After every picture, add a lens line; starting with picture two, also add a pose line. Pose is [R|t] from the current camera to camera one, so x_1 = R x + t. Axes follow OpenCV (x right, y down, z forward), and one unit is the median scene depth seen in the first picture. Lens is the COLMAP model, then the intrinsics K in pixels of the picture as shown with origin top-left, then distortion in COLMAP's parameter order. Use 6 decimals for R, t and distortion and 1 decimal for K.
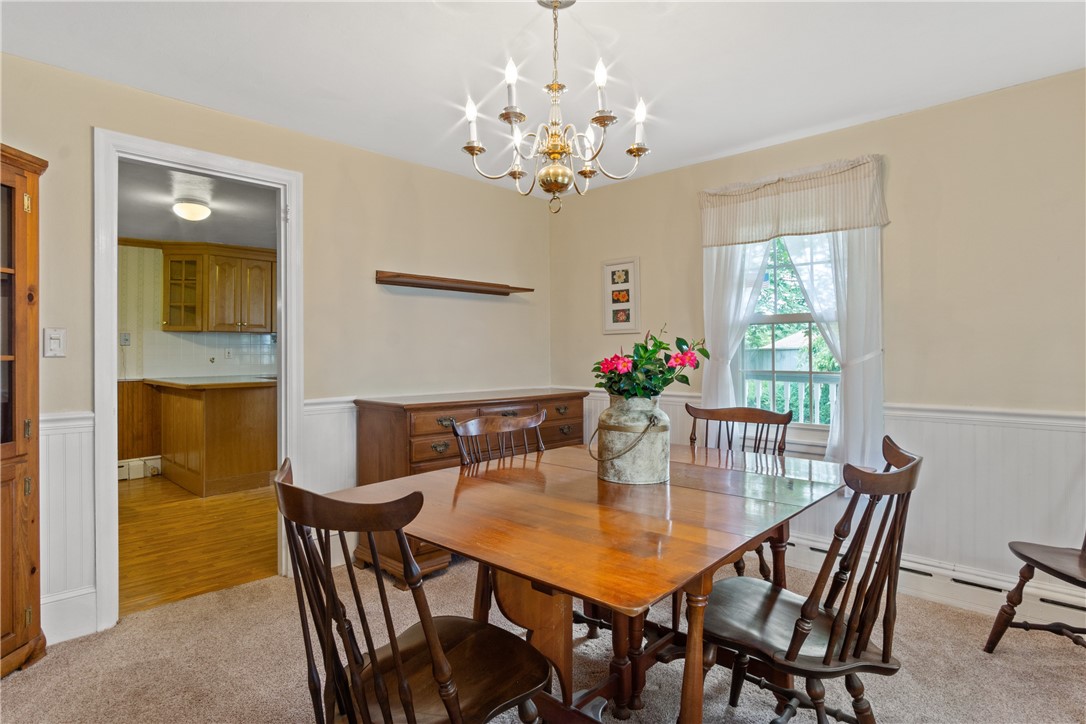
lens RADIAL K [[582.5, 0, 542.2], [0, 582.5, 353.1], [0, 0, 1]] dist [-0.012179, 0.001677]
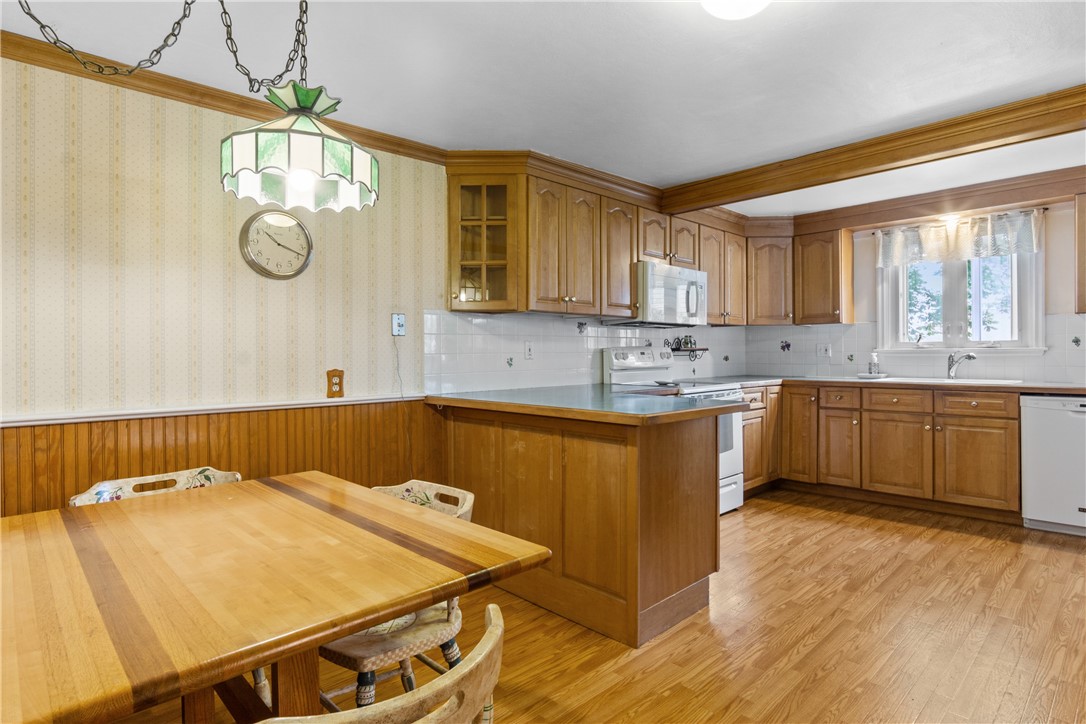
lens RADIAL K [[582.5, 0, 540.3], [0, 582.5, 358.4], [0, 0, 1]] dist [-0.012179, 0.001677]
pose [[0.998916, -0.005525, -0.046222, -0.543160], [0.005984, 0.999934, 0.009799, 0.003238], [0.046165, -0.010065, 0.998883, 0.438366]]
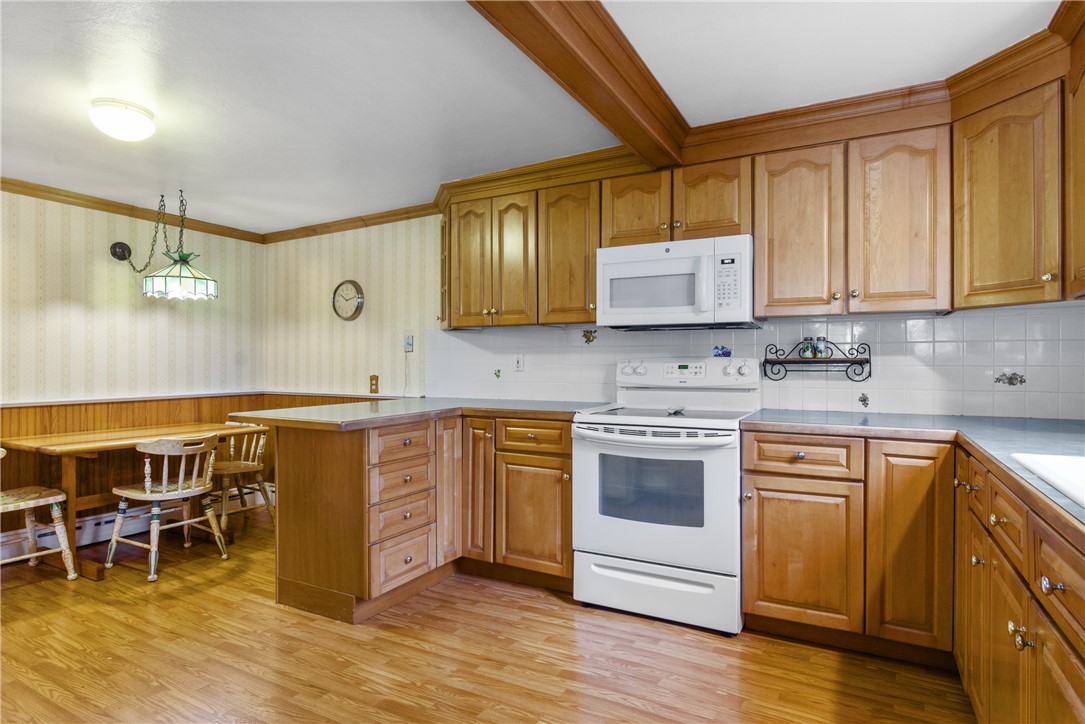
lens RADIAL K [[581.9, 0, 535.5], [0, 581.9, 363.9], [0, 0, 1]] dist [-0.012179, 0.001677]
pose [[0.245476, 0.003674, -0.969396, 0.054303], [0.004300, 0.999979, 0.004879, -0.001084], [0.969393, -0.005366, 0.245455, 0.942798]]
